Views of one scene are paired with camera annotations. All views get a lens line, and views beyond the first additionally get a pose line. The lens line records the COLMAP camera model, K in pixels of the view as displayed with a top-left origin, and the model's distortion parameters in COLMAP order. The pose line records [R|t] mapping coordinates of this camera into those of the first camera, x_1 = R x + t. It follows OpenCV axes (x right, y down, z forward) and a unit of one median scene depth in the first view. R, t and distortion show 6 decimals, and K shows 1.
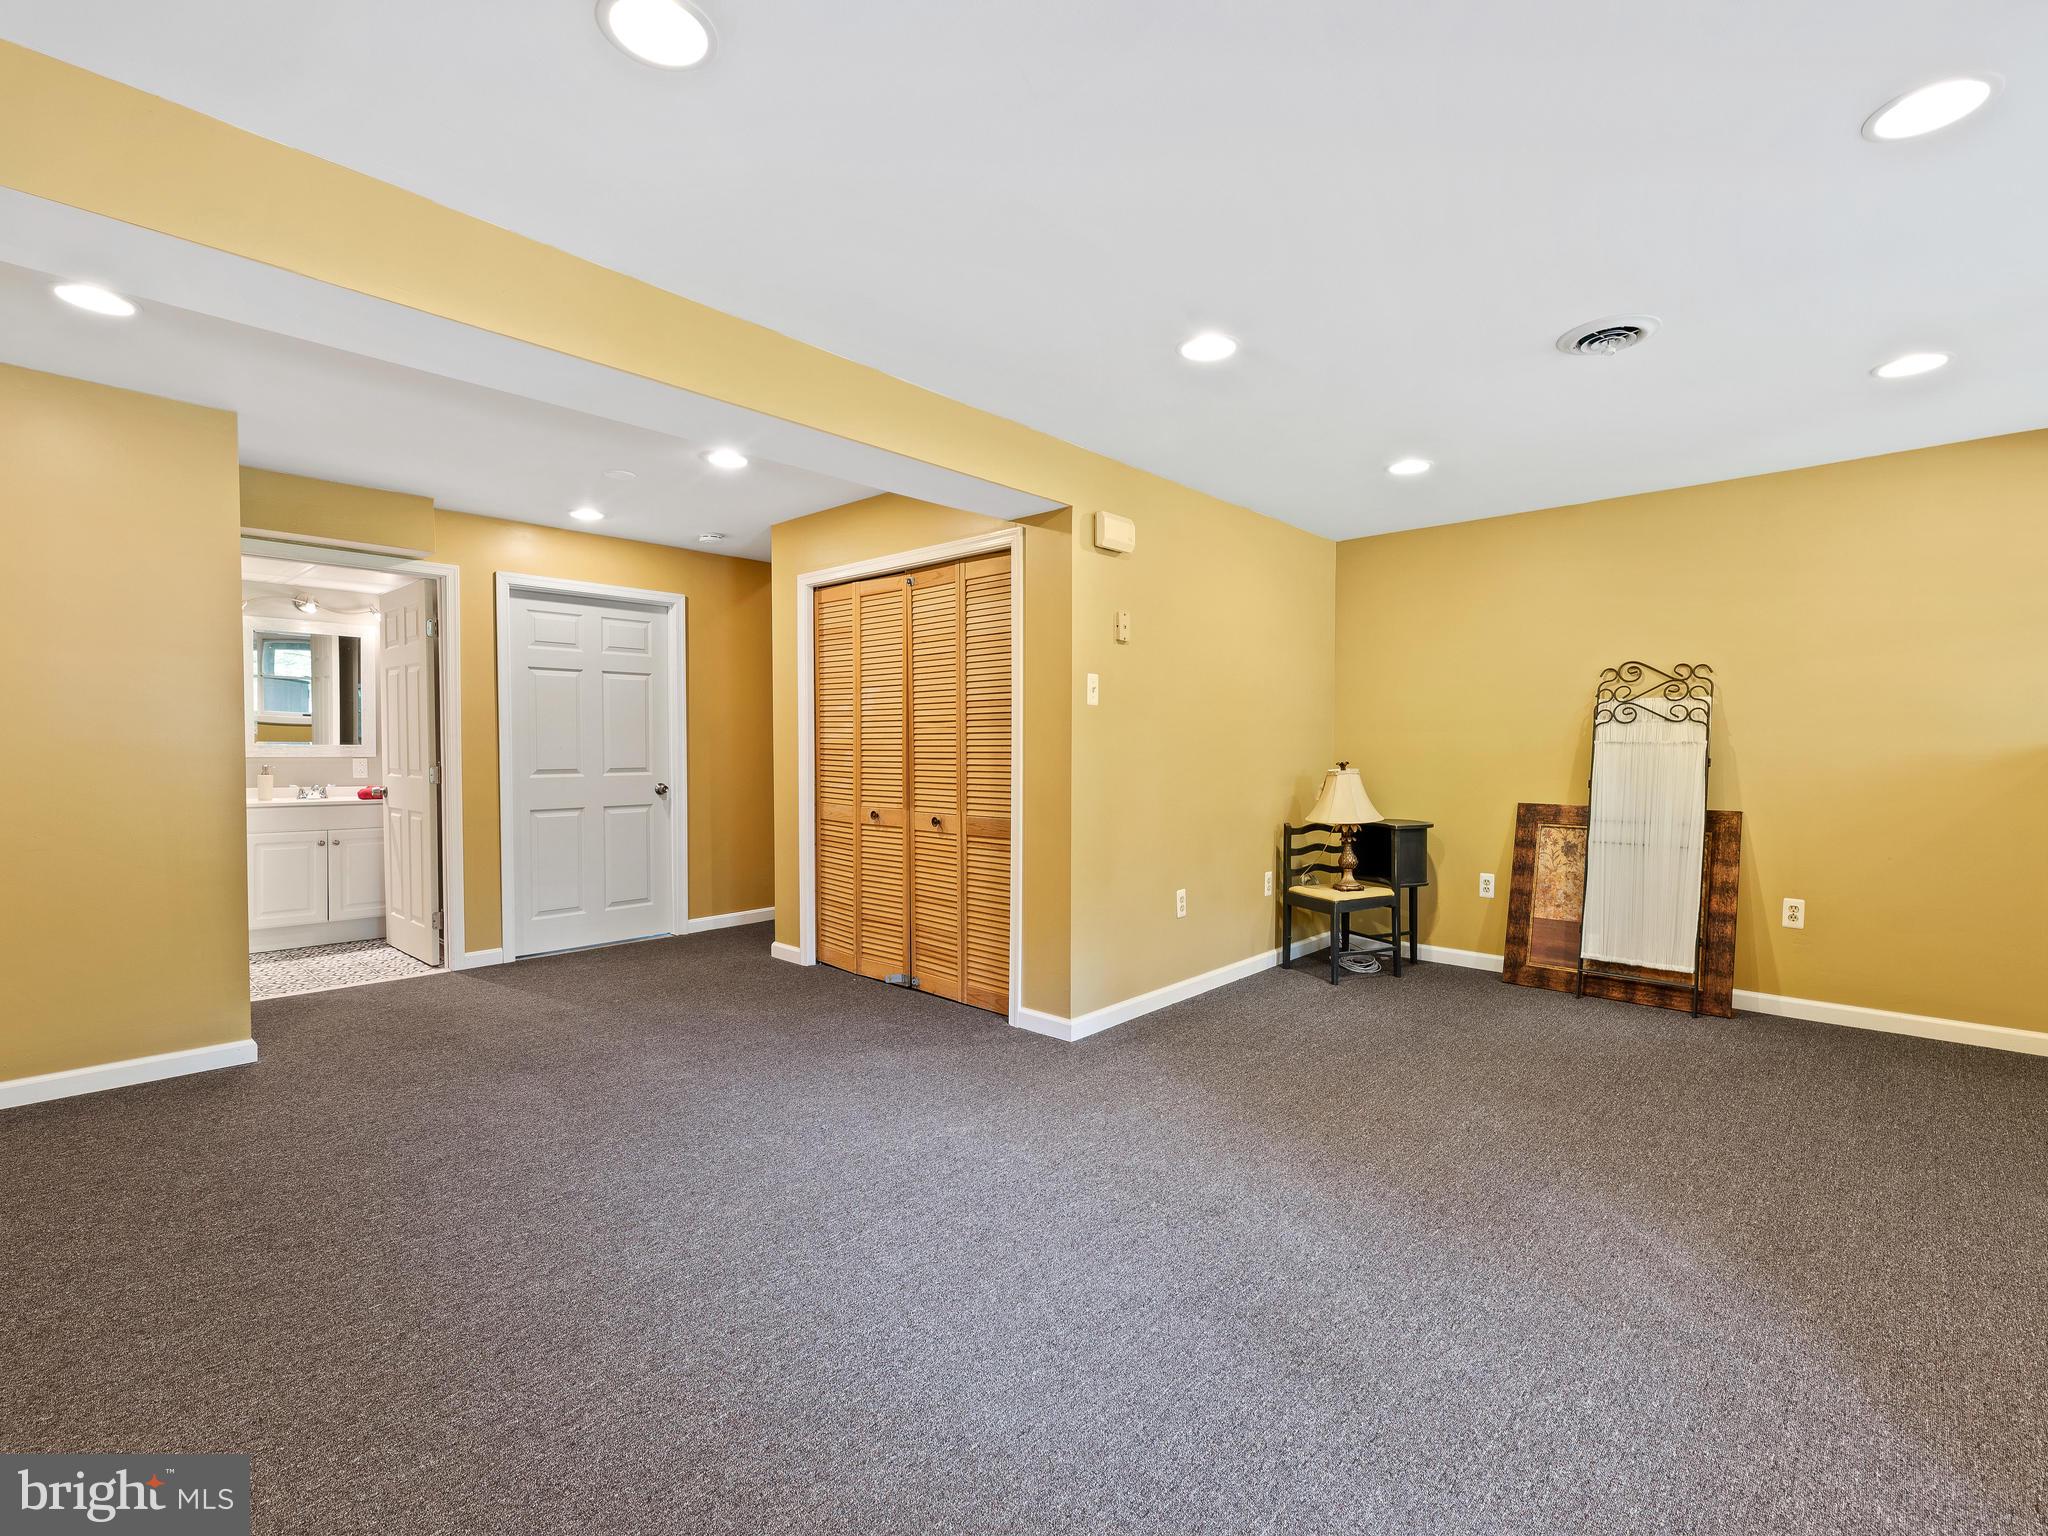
lens RADIAL K [[926.7, 0, 1038.3], [0, 926.7, 774.7], [0, 0, 1]] dist [0.004185, 0.000410]
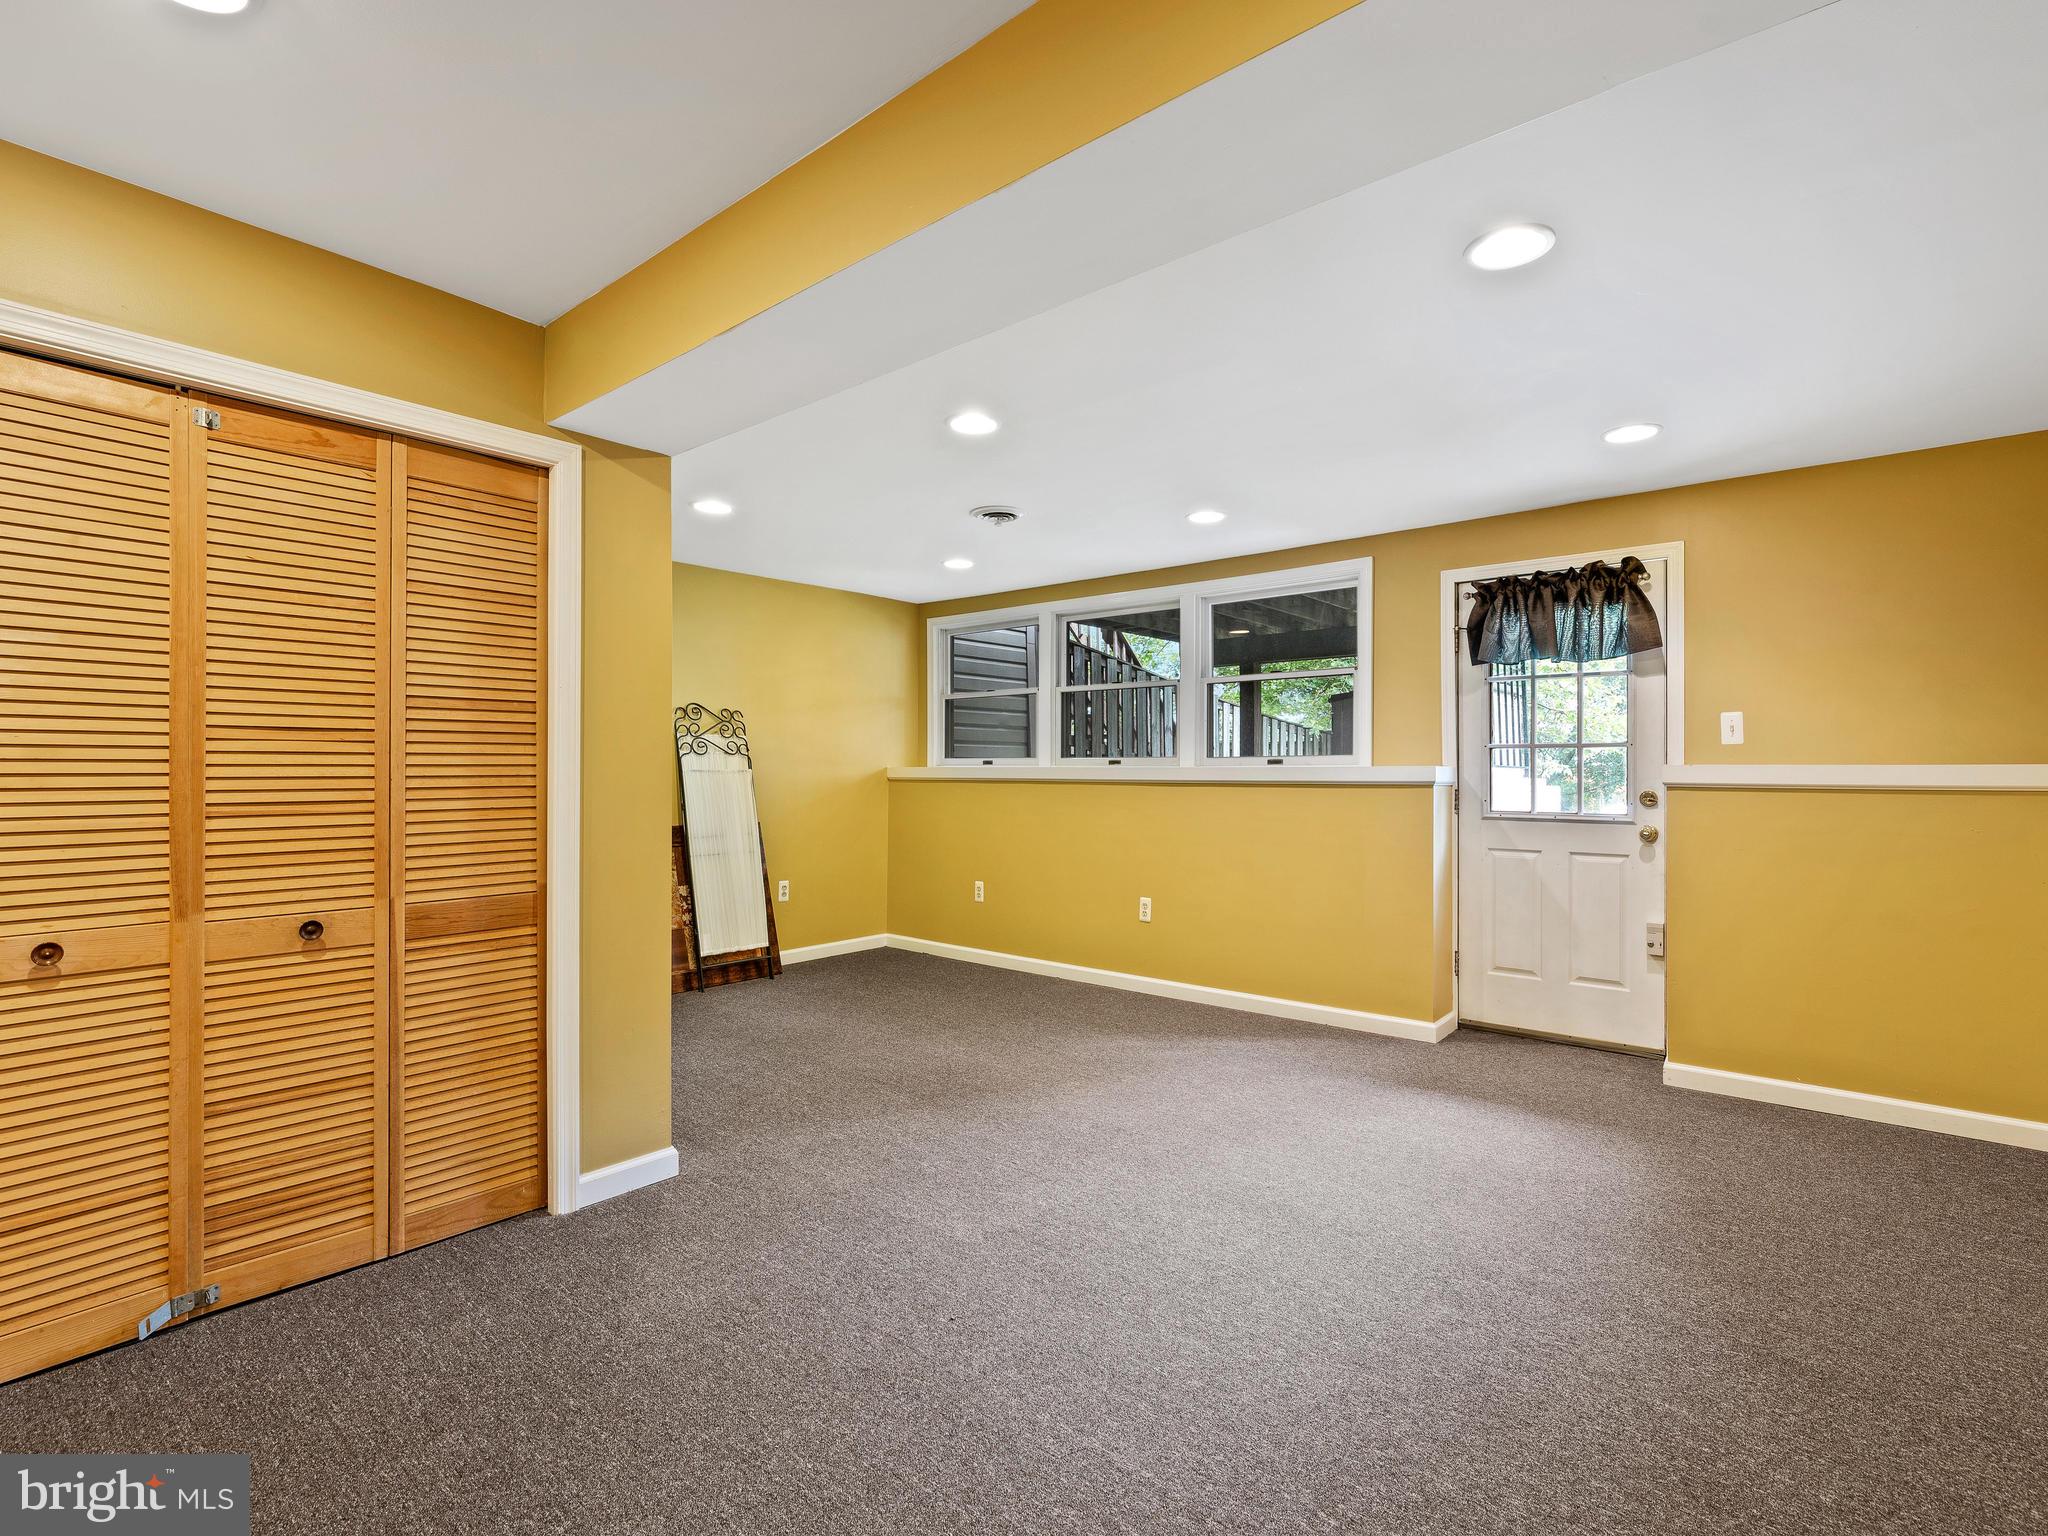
lens RADIAL K [[958.0, 0, 1035.9], [0, 958.0, 769.0], [0, 0, 1]] dist [0.003234, 0.000353]
pose [[-0.026374, 0.001563, 0.999651, -0.616037], [0.032011, 0.999487, -0.000718, -0.022308], [-0.999139, 0.031981, -0.026410, 0.601441]]
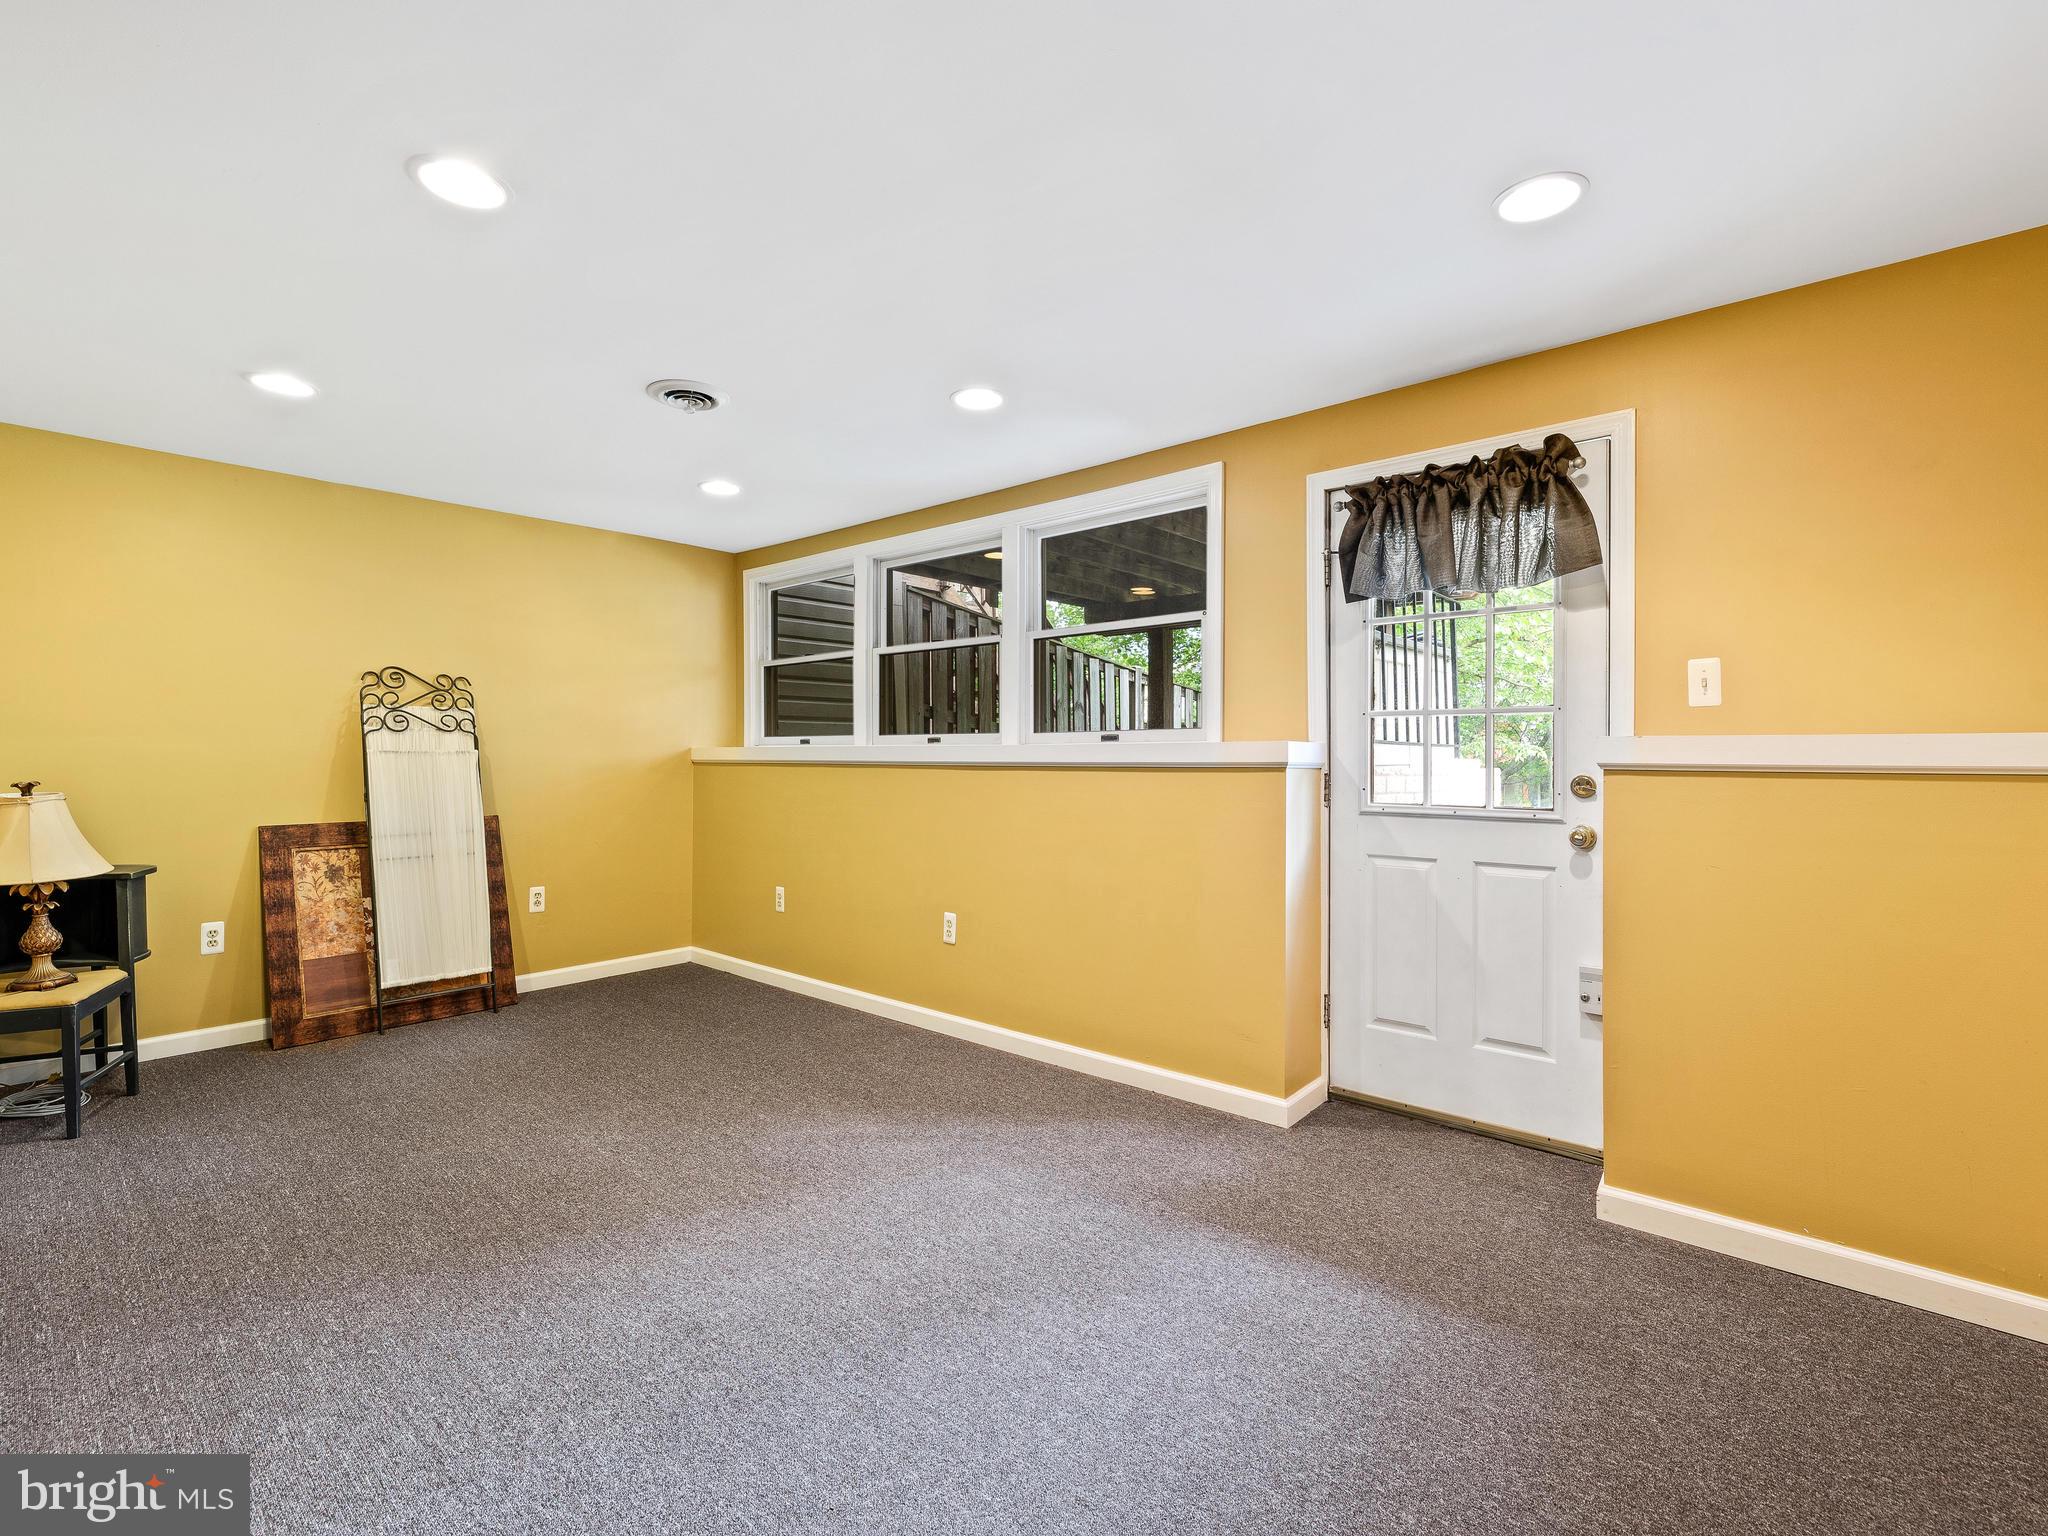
lens RADIAL K [[926.7, 0, 1026.8], [0, 926.7, 761.1], [0, 0, 1]] dist [0.004185, 0.000410]
pose [[-0.015699, -0.007127, 0.999851, -0.327486], [0.034620, 0.999371, 0.007667, -0.010221], [-0.999277, 0.034735, -0.015443, 0.373334]]
